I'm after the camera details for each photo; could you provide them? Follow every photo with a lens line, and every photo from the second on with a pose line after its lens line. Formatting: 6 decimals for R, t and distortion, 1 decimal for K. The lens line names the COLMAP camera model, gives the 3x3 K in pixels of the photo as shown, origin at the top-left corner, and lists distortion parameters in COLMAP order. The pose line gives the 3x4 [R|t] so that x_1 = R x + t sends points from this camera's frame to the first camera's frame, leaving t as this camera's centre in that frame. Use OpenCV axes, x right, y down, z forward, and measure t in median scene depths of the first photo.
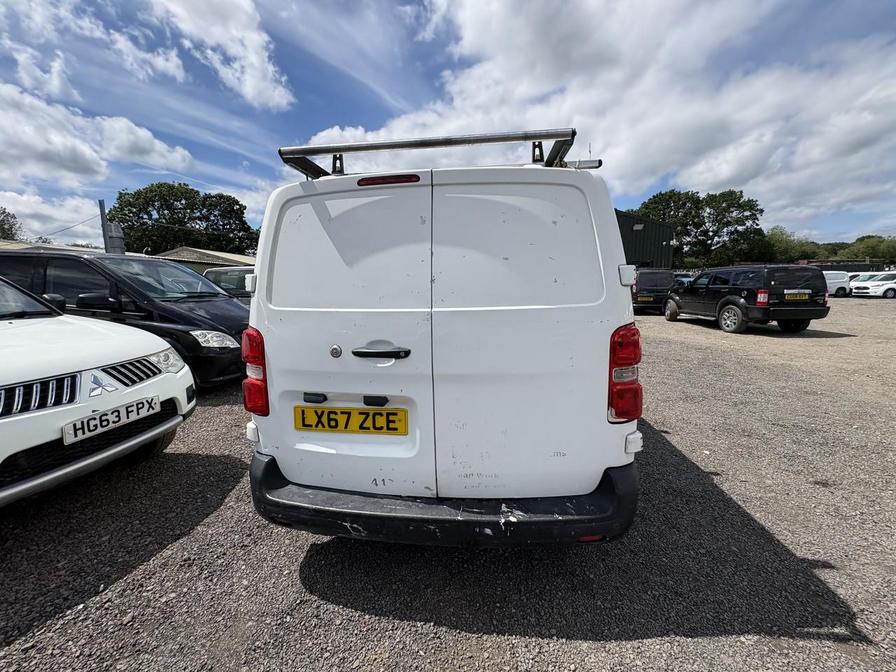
lens RADIAL K [[356.4, 0, 448.6], [0, 356.4, 344.3], [0, 0, 1]] dist [0.001973, -0.000045]
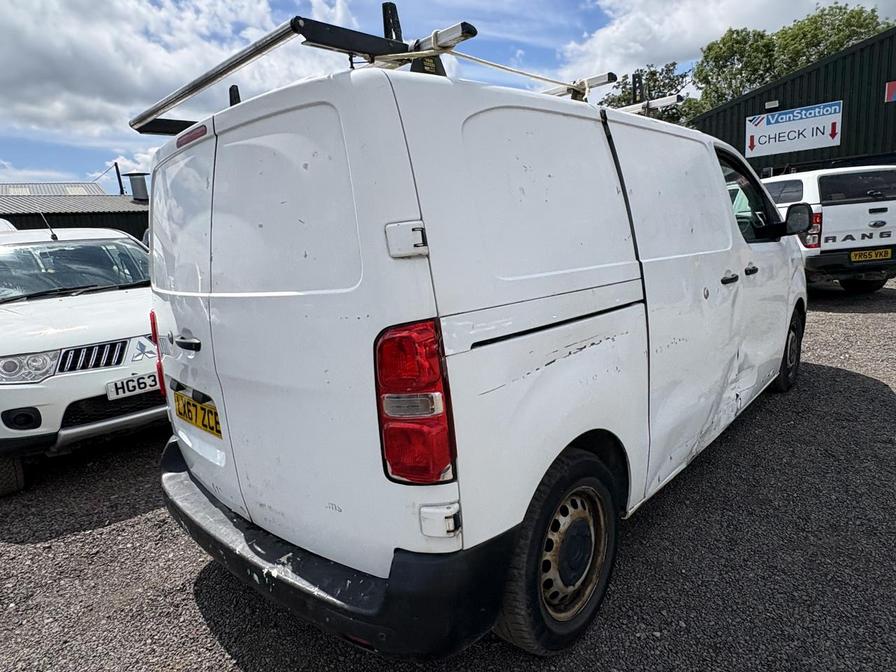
lens RADIAL K [[536.1, 0, 455.0], [0, 536.1, 348.7], [0, 0, 1]] dist [0.002642, 0.000028]
pose [[0.804663, 0.074284, -0.589067, 0.804574], [-0.025878, 0.995588, 0.090199, -0.070512], [0.593168, -0.057336, 0.803035, 0.241087]]
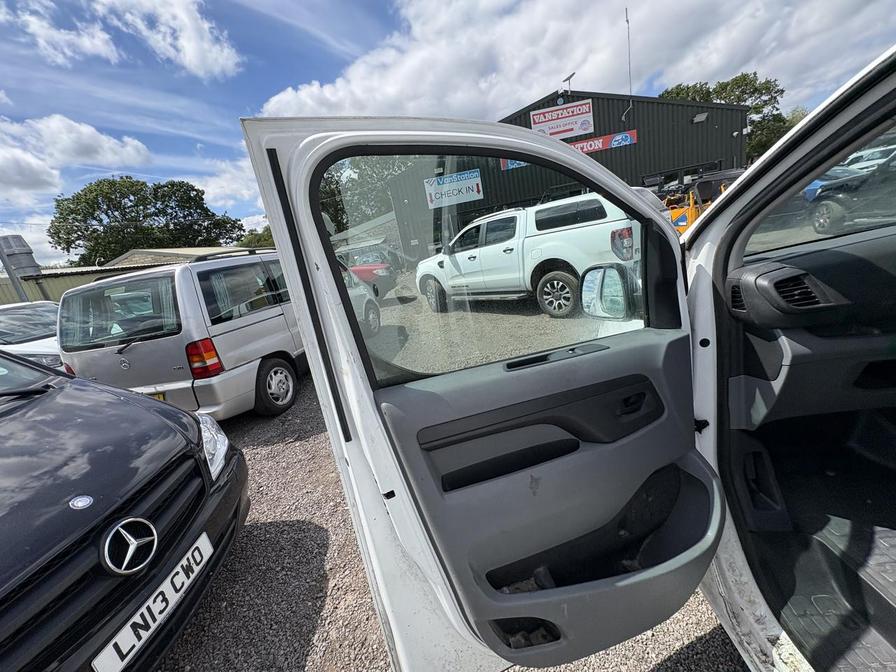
lens RADIAL K [[356.4, 0, 450.8], [0, 356.4, 337.6], [0, 0, 1]] dist [0.001973, -0.000045]
pose [[0.984448, -0.175376, -0.010250, -0.689125], [0.175493, 0.979081, 0.102968, -0.410020], [-0.008022, -0.103165, 0.994632, 1.947577]]
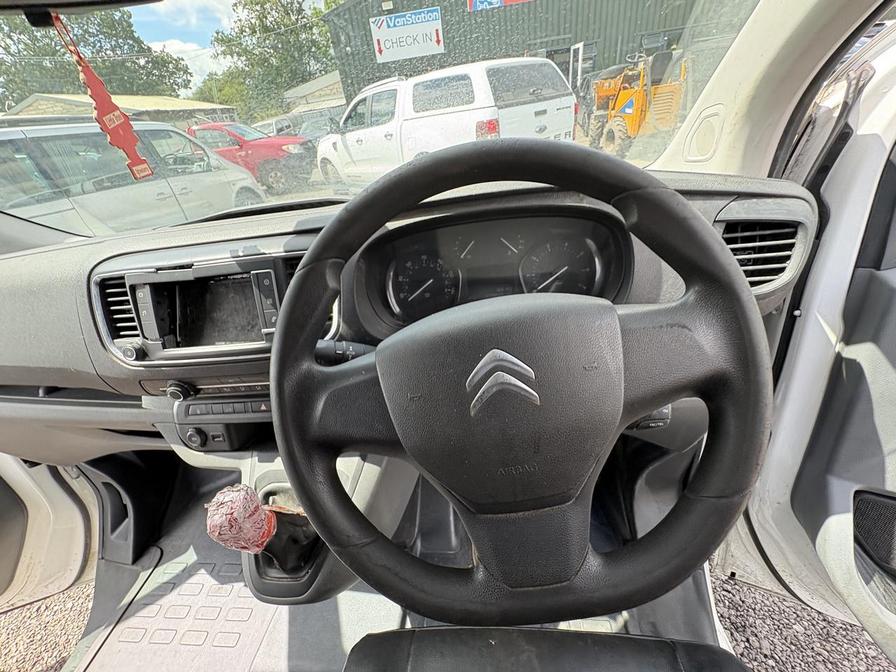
lens RADIAL K [[356.4, 0, 454.0], [0, 356.4, 340.8], [0, 0, 1]] dist [0.001973, -0.000045]
pose [[0.993062, -0.109479, -0.042916, 0.355683], [0.117426, 0.903998, 0.411095, -0.404373], [-0.006211, -0.413283, 0.910582, 2.087076]]
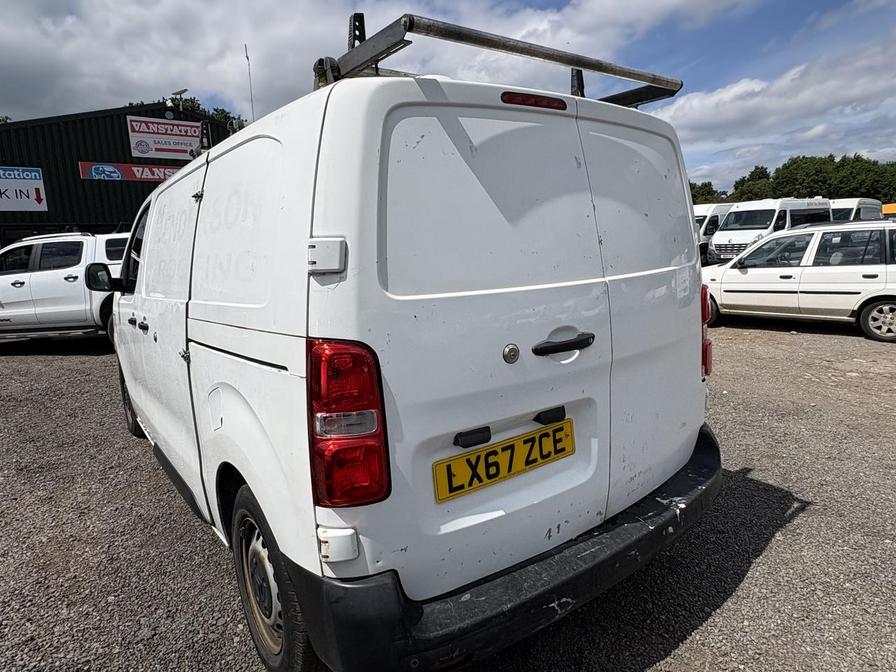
lens RADIAL K [[536.1, 0, 446.1], [0, 536.1, 342.9], [0, 0, 1]] dist [0.002642, 0.000028]
pose [[0.733351, -0.143128, 0.664614, -0.777067], [0.147702, 0.987780, 0.049745, -0.048752], [-0.663612, 0.061685, 0.745529, 0.259830]]
